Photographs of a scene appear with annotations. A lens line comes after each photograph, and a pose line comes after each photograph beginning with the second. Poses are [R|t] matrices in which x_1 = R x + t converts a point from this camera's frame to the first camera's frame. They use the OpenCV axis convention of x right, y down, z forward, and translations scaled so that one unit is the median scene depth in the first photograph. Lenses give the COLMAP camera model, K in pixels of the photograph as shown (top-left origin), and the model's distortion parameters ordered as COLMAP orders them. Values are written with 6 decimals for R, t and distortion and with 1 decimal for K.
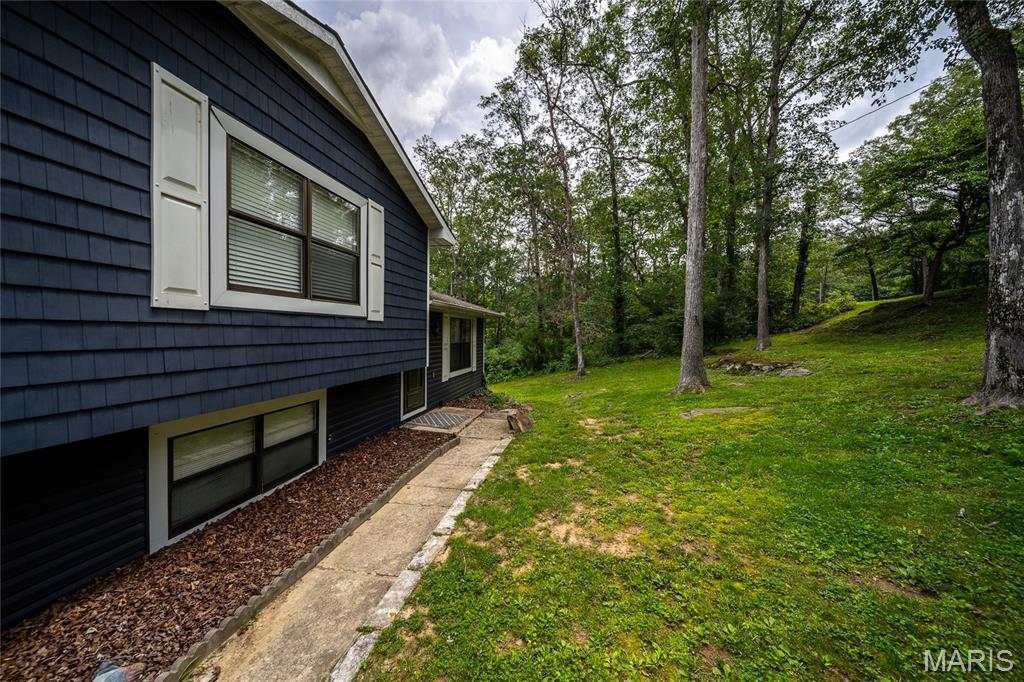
lens RADIAL K [[350.2, 0, 514.3], [0, 350.2, 336.7], [0, 0, 1]] dist [-0.000023, 0.000091]
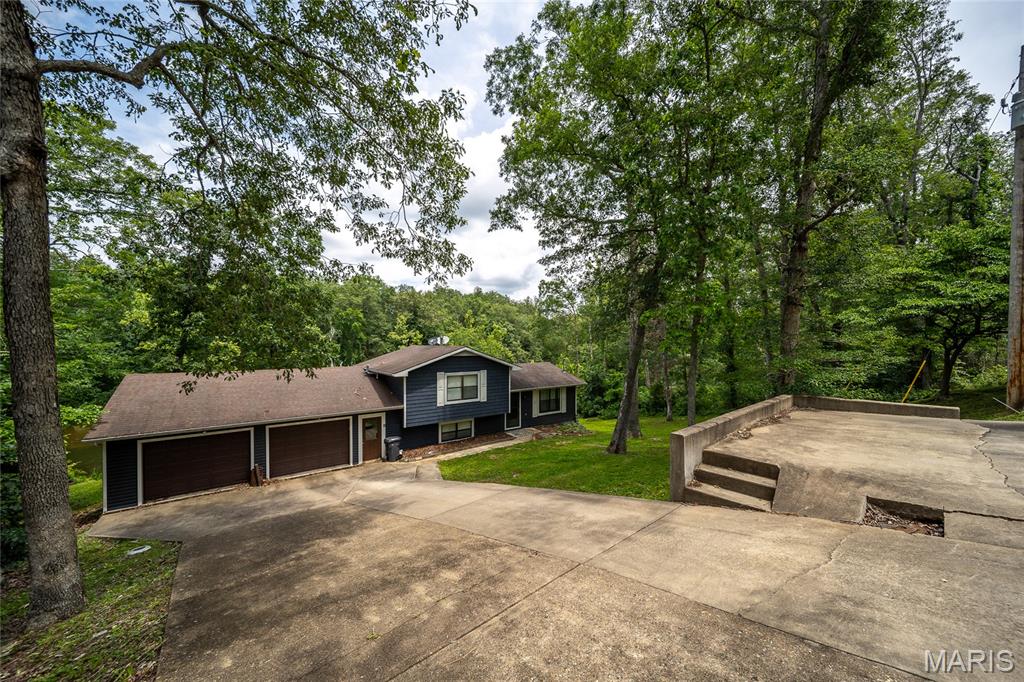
lens RADIAL K [[350.2, 0, 514.3], [0, 350.2, 336.7], [0, 0, 1]] dist [-0.000023, 0.000091]
pose [[0.722282, 0.014340, -0.691450, 2.739432], [-0.015693, 0.999867, 0.004344, -0.865640], [0.691420, 0.007714, 0.722412, -1.668369]]
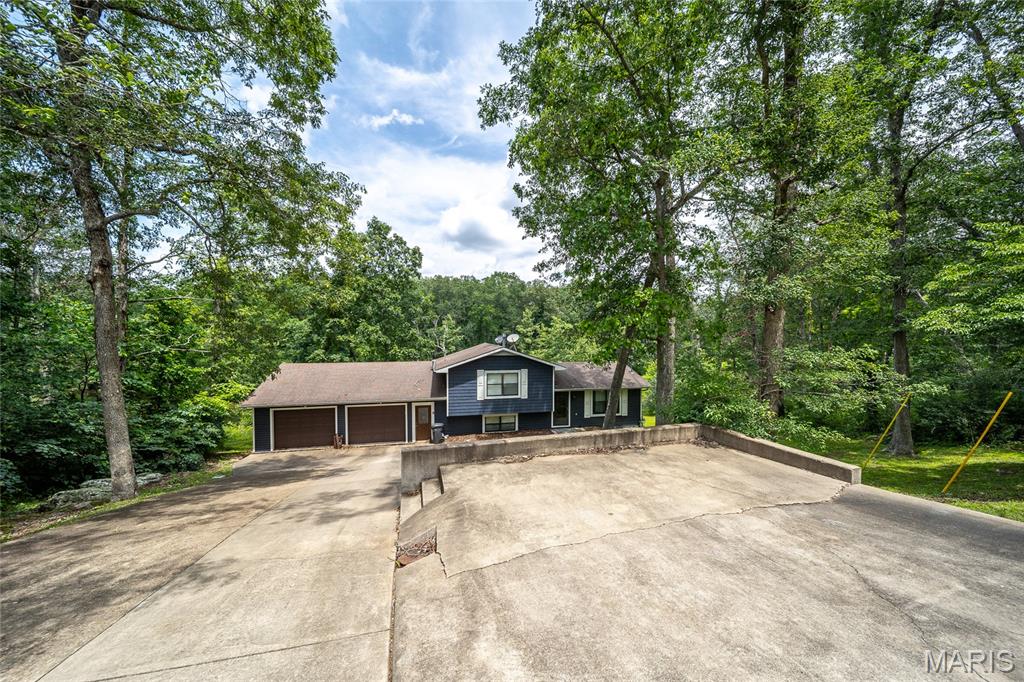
lens RADIAL K [[350.2, 0, 514.3], [0, 350.2, 336.7], [0, 0, 1]] dist [-0.000023, 0.000091]
pose [[0.386375, 0.036178, -0.921632, 3.621727], [-0.005304, 0.999301, 0.037004, -1.017285], [0.922326, -0.009409, 0.386297, -0.707796]]
